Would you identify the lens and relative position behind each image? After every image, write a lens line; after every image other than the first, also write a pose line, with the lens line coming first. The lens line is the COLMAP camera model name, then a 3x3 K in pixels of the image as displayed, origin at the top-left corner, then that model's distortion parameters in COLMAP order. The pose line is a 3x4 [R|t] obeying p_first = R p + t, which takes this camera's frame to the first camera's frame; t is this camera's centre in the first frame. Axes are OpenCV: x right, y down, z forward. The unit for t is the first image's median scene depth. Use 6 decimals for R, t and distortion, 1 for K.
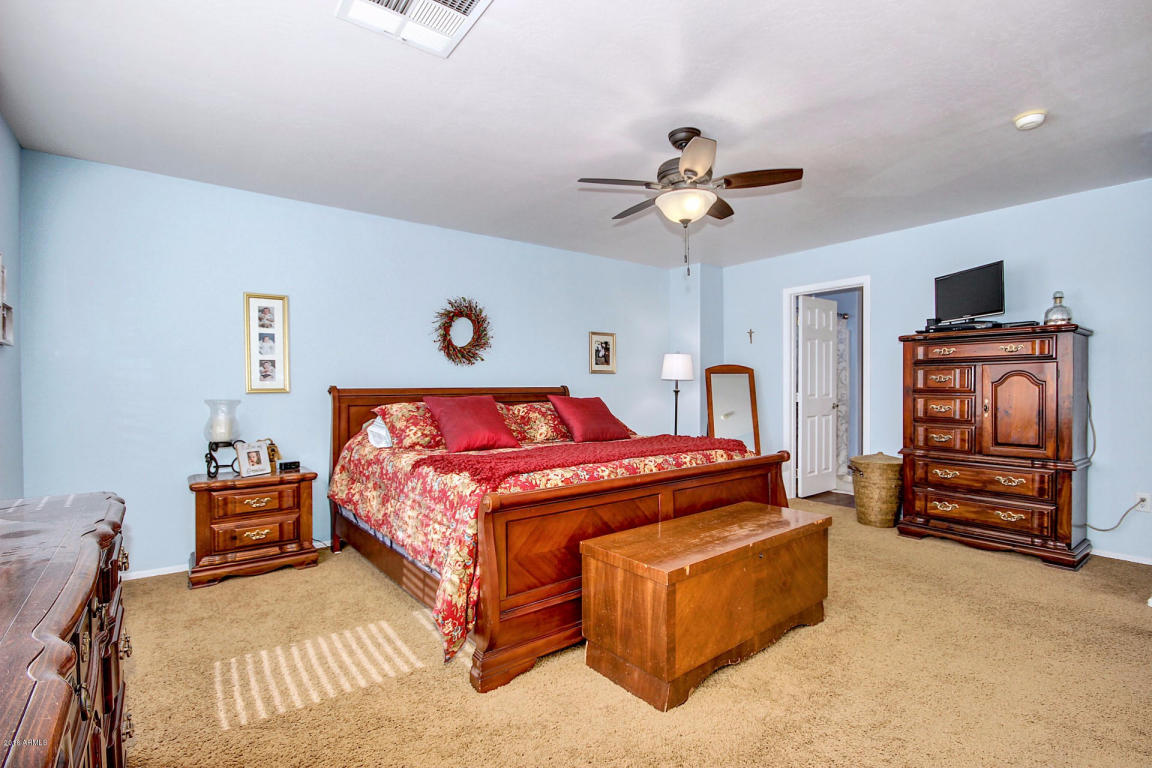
lens RADIAL K [[533.2, 0, 581.3], [0, 533.2, 392.0], [0, 0, 1]] dist [-0.005790, -0.000583]
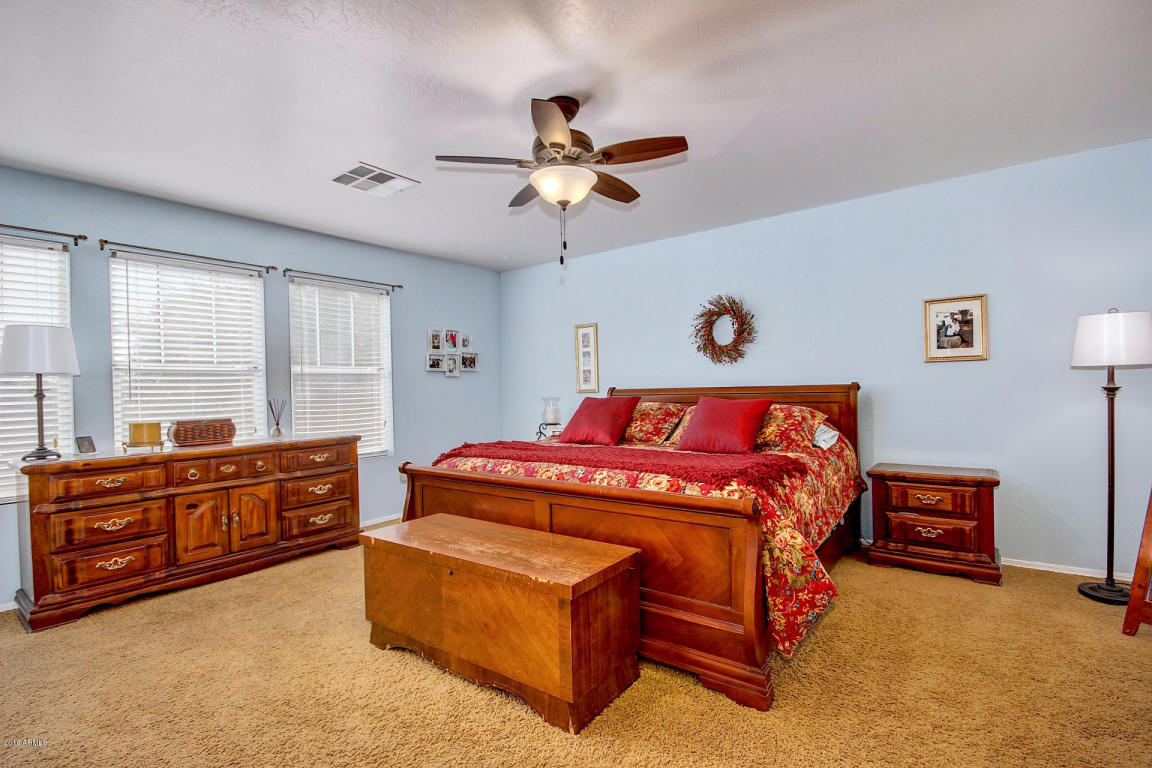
lens RADIAL K [[533.2, 0, 581.3], [0, 533.2, 392.0], [0, 0, 1]] dist [-0.005790, -0.000583]
pose [[0.263587, 0.003933, -0.964628, 0.797559], [0.008655, 0.999942, 0.006442, -0.009336], [0.964597, -0.010047, 0.263538, 0.598751]]
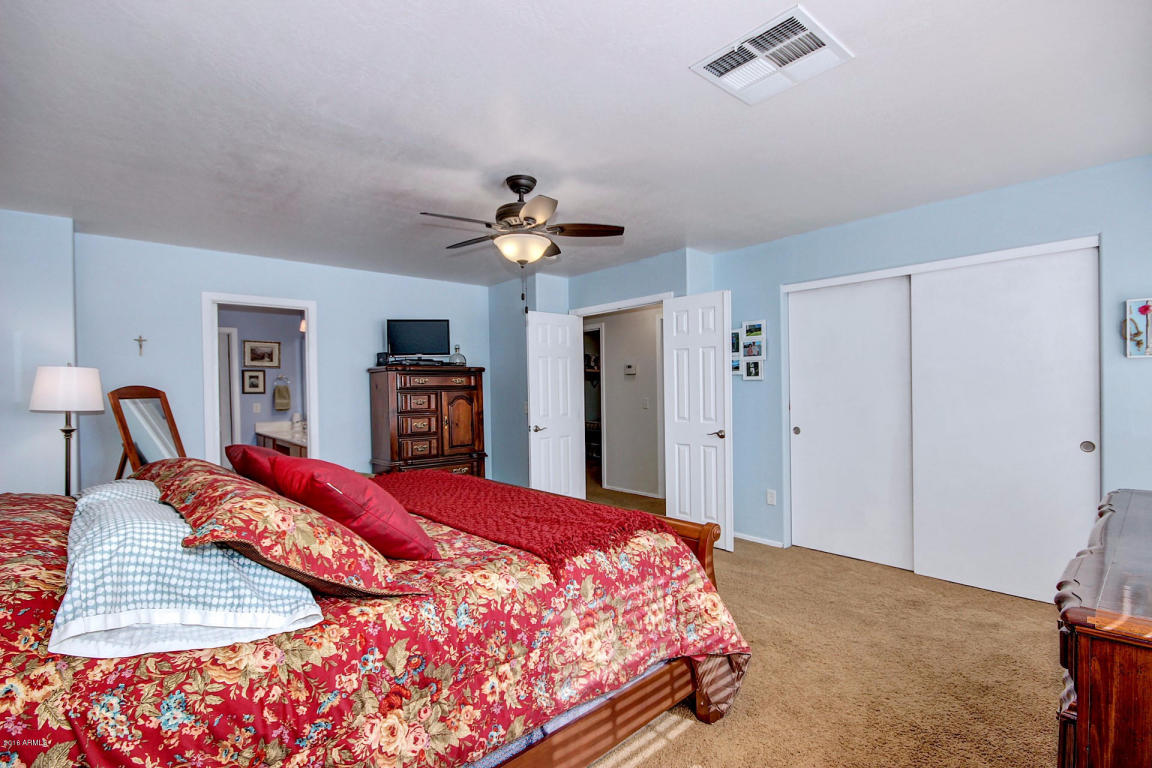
lens RADIAL K [[533.2, 0, 581.3], [0, 533.2, 392.0], [0, 0, 1]] dist [-0.005790, -0.000583]
pose [[-0.077199, -0.004977, 0.997003, -0.672308], [0.026502, 0.999624, 0.007042, -0.050037], [-0.996663, 0.026966, -0.077038, 0.736465]]
